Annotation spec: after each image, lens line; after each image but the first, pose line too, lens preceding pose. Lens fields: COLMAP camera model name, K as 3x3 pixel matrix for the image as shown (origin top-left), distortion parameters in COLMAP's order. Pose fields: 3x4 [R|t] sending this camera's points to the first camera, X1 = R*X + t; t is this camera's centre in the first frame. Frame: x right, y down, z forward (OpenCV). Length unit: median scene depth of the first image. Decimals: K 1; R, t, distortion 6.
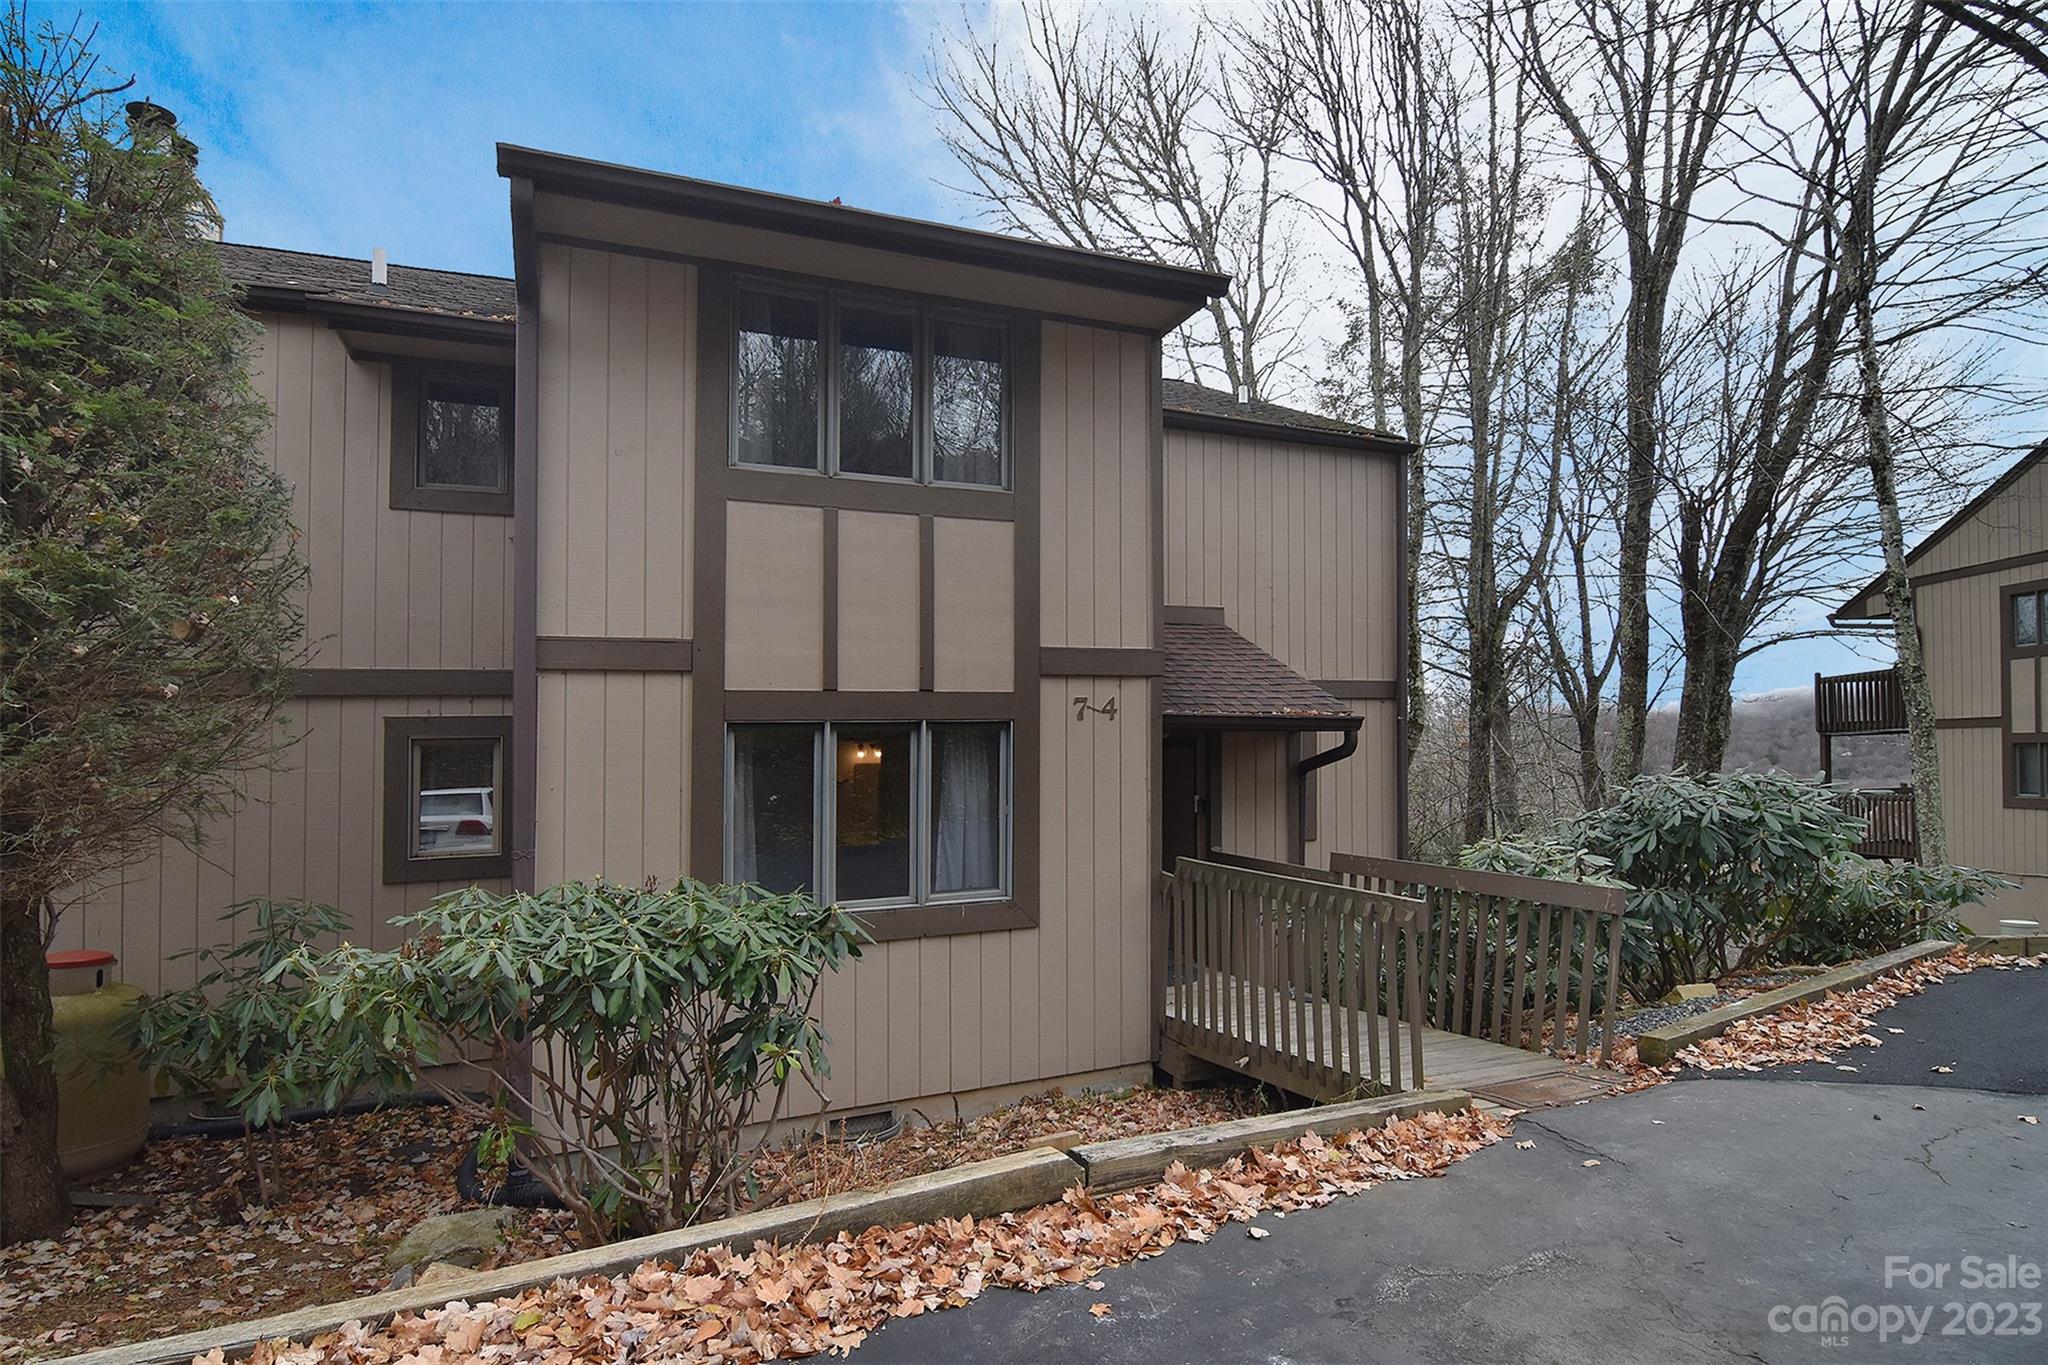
lens RADIAL K [[985.7, 0, 1019.8], [0, 985.7, 752.0], [0, 0, 1]] dist [-0.019066, 0.000008]
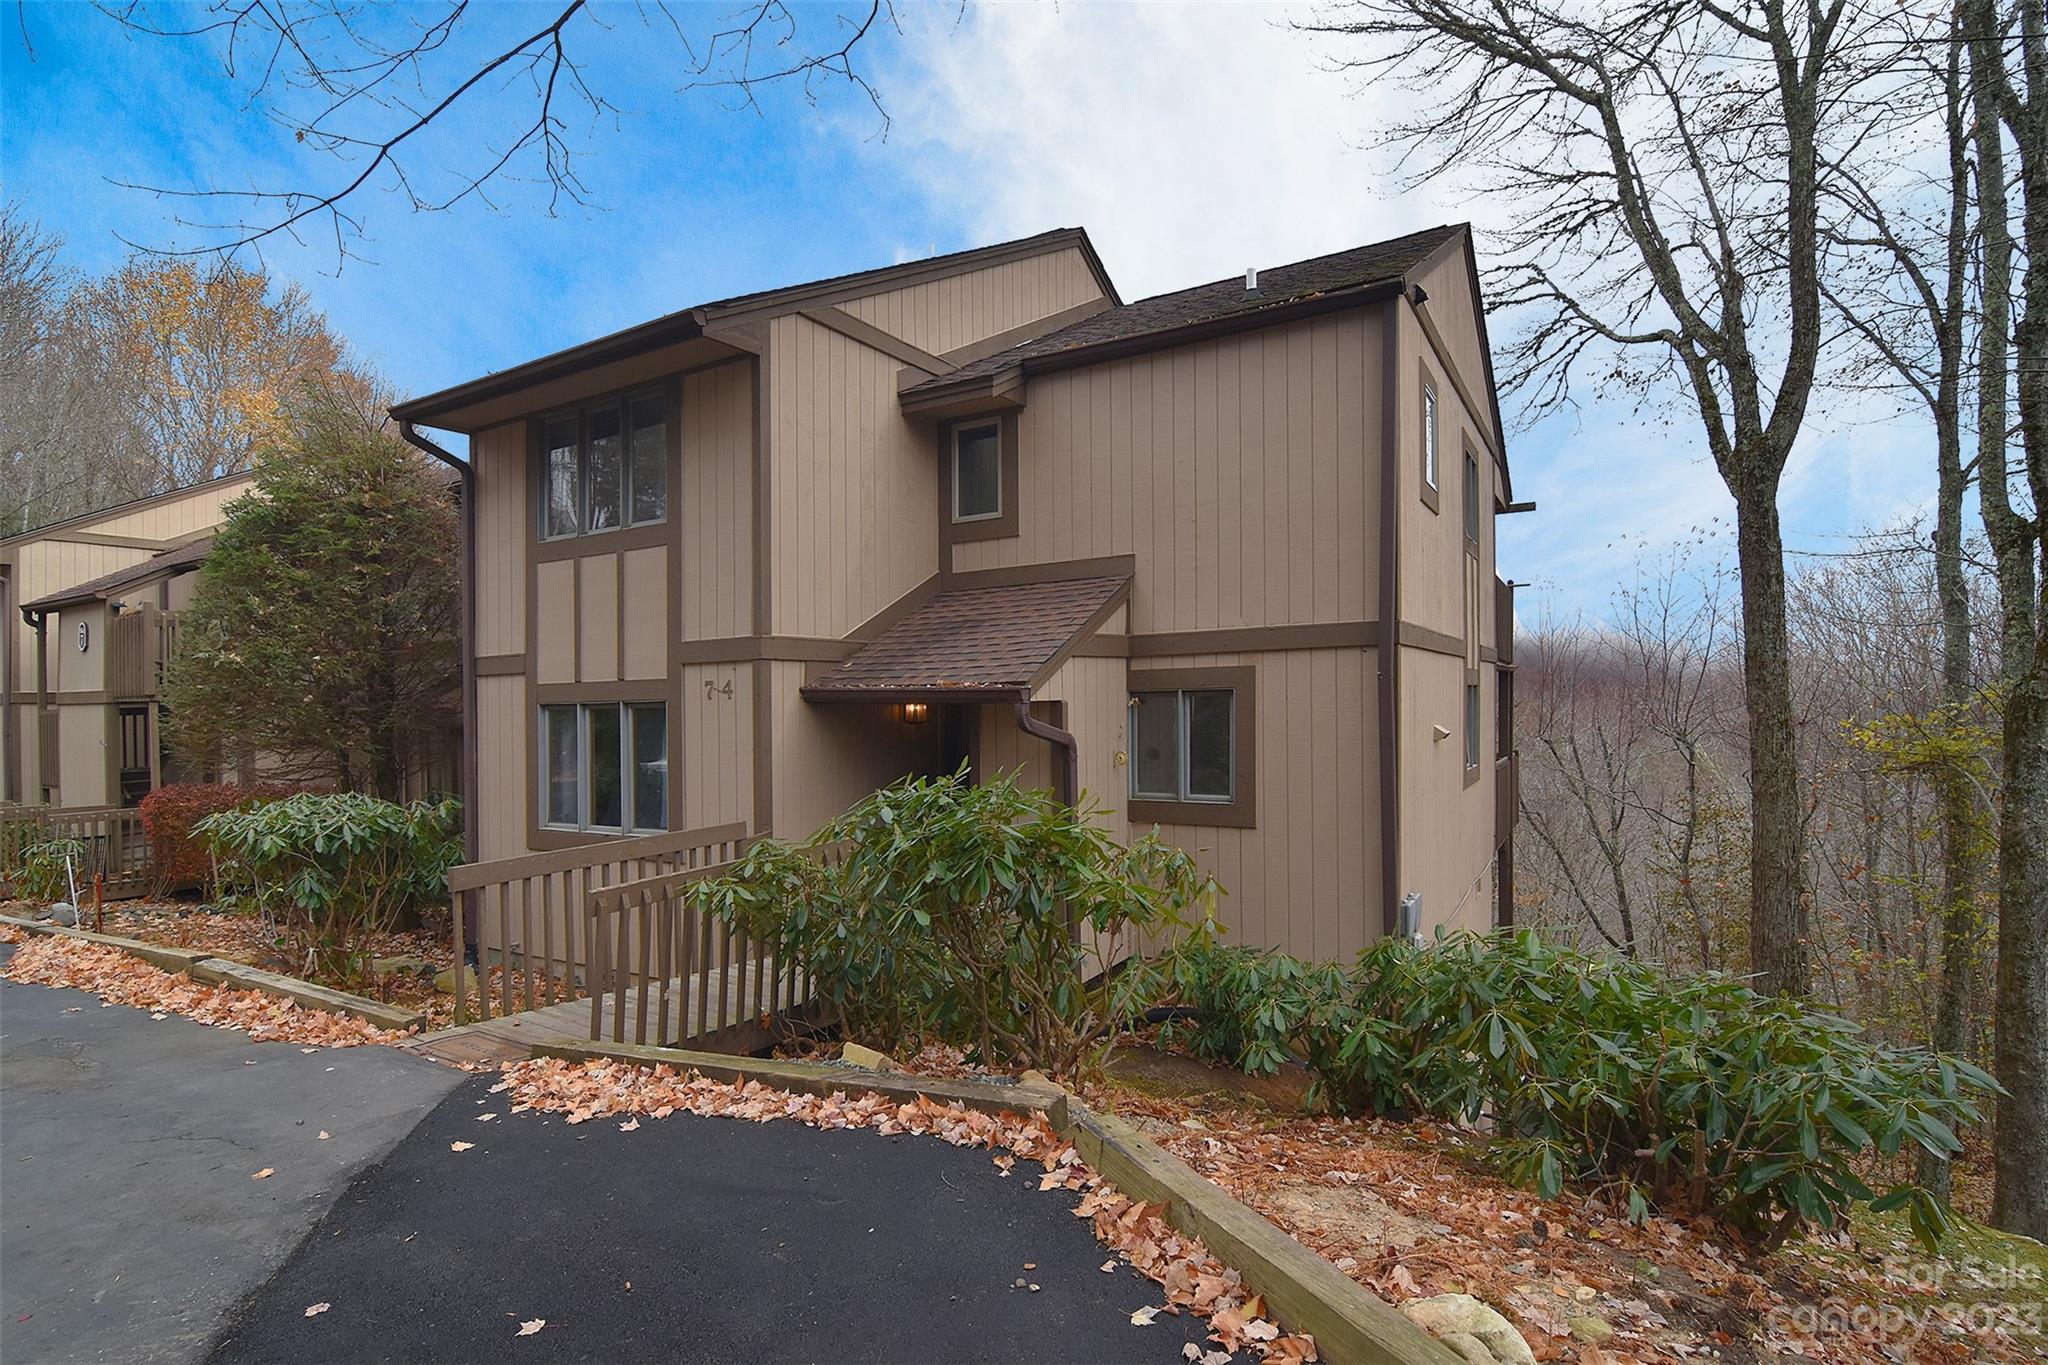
lens RADIAL K [[982.8, 0, 1020.9], [0, 982.8, 704.1], [0, 0, 1]] dist [-0.018868, -0.000483]
pose [[0.618836, 0.009894, -0.785458, 1.345838], [0.013856, 0.999628, 0.023509, -0.053857], [0.785398, -0.025431, 0.618468, 0.598473]]
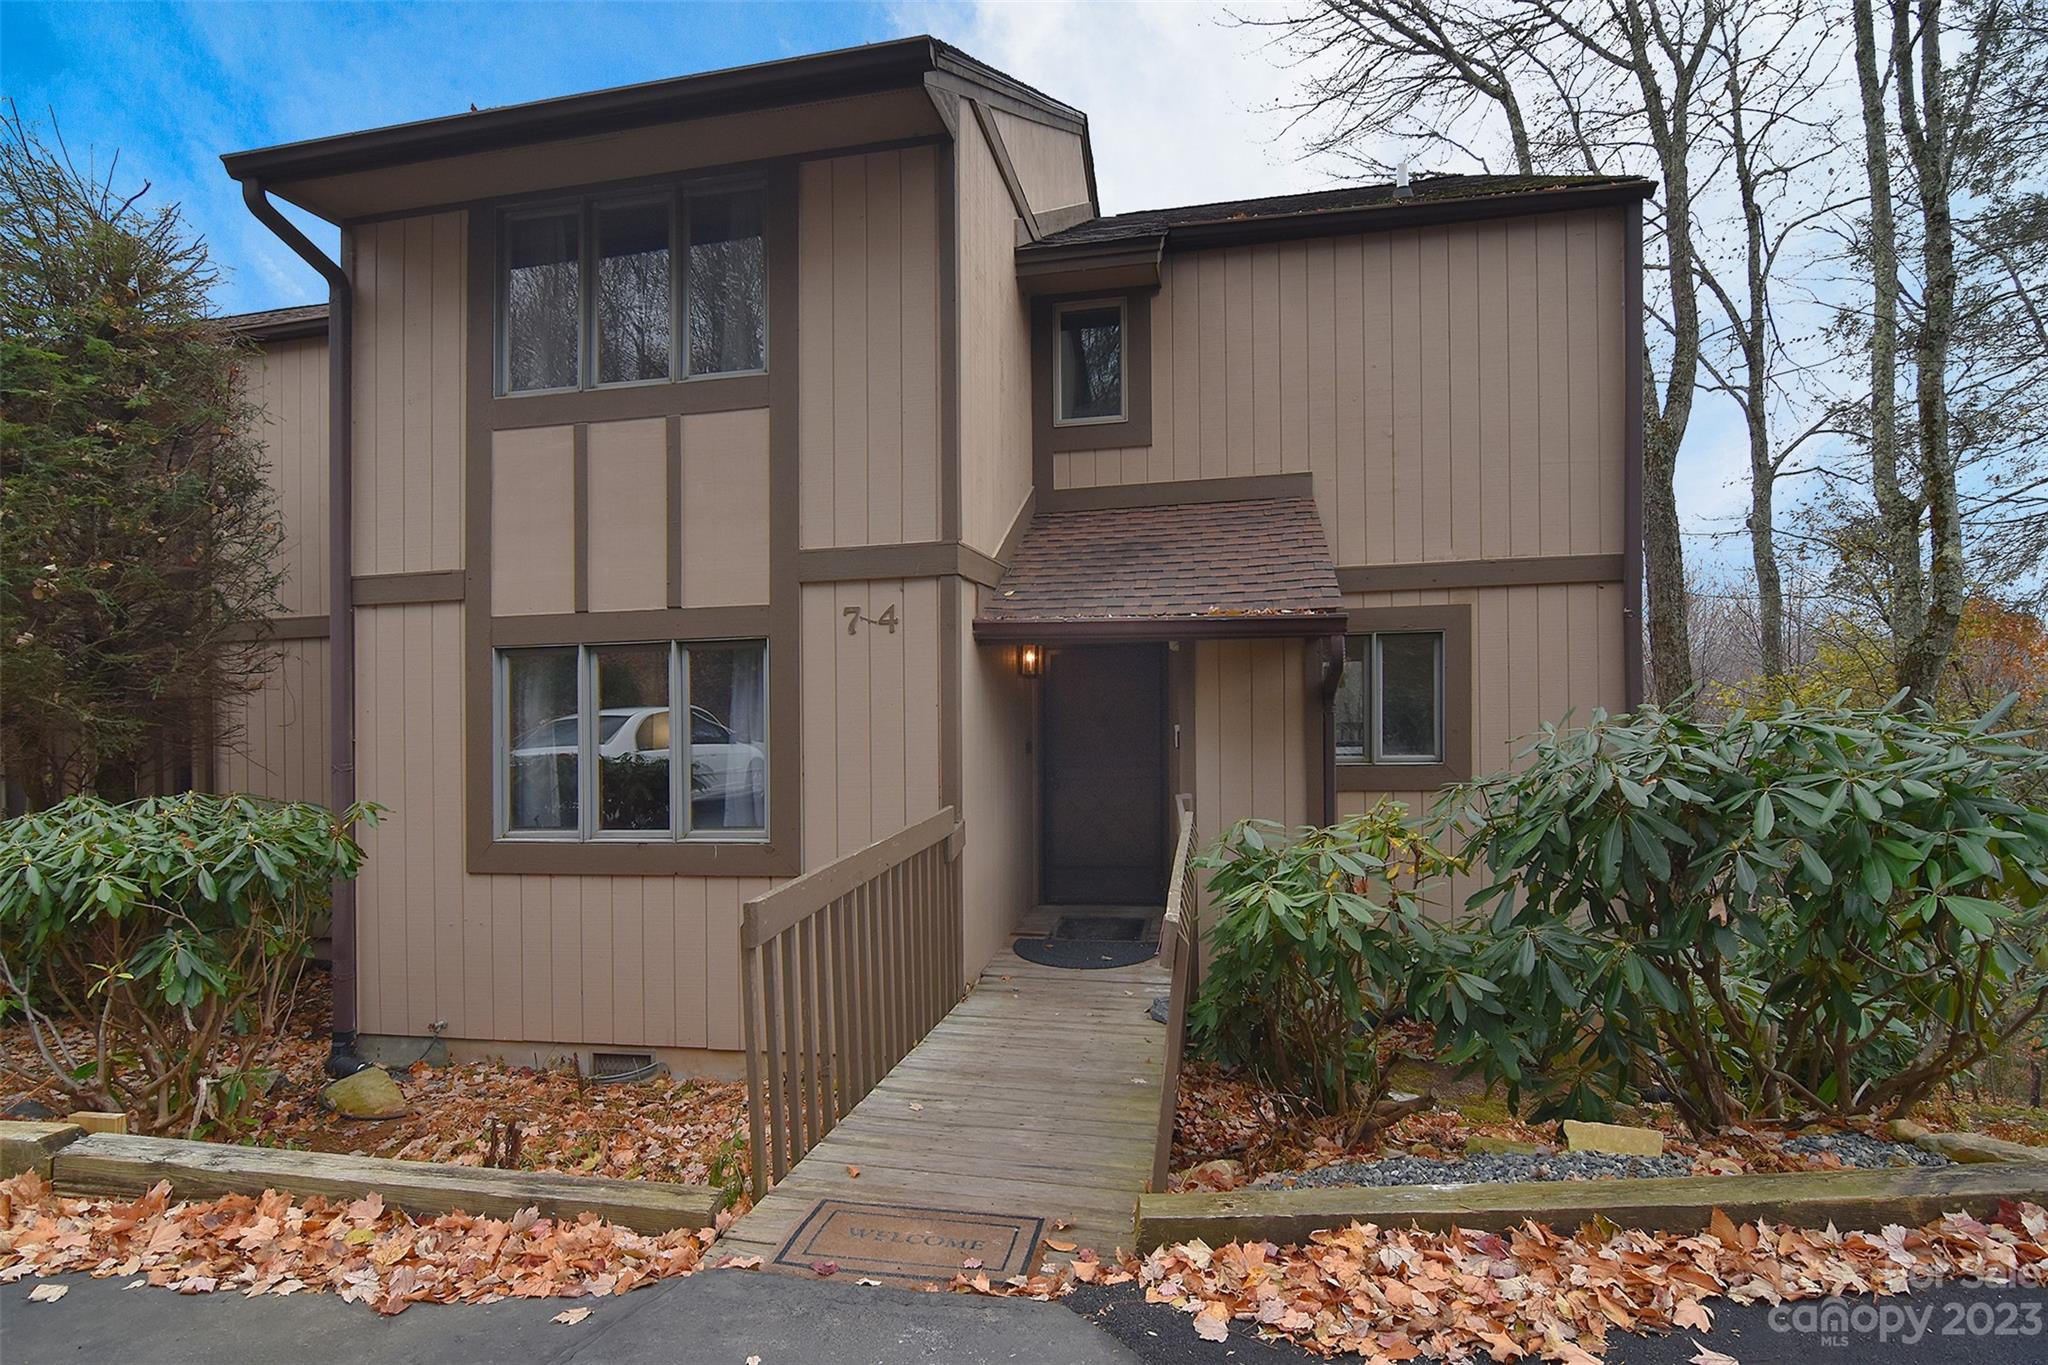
lens RADIAL K [[995.9, 0, 1024.0], [0, 995.9, 682.5], [0, 0, 1]] dist [-0.021572, -0.000194]
pose [[0.846232, -0.002181, -0.532810, 0.681757], [0.012753, 0.999788, 0.016161, -0.003706], [0.532662, -0.020471, 0.846080, 0.395217]]
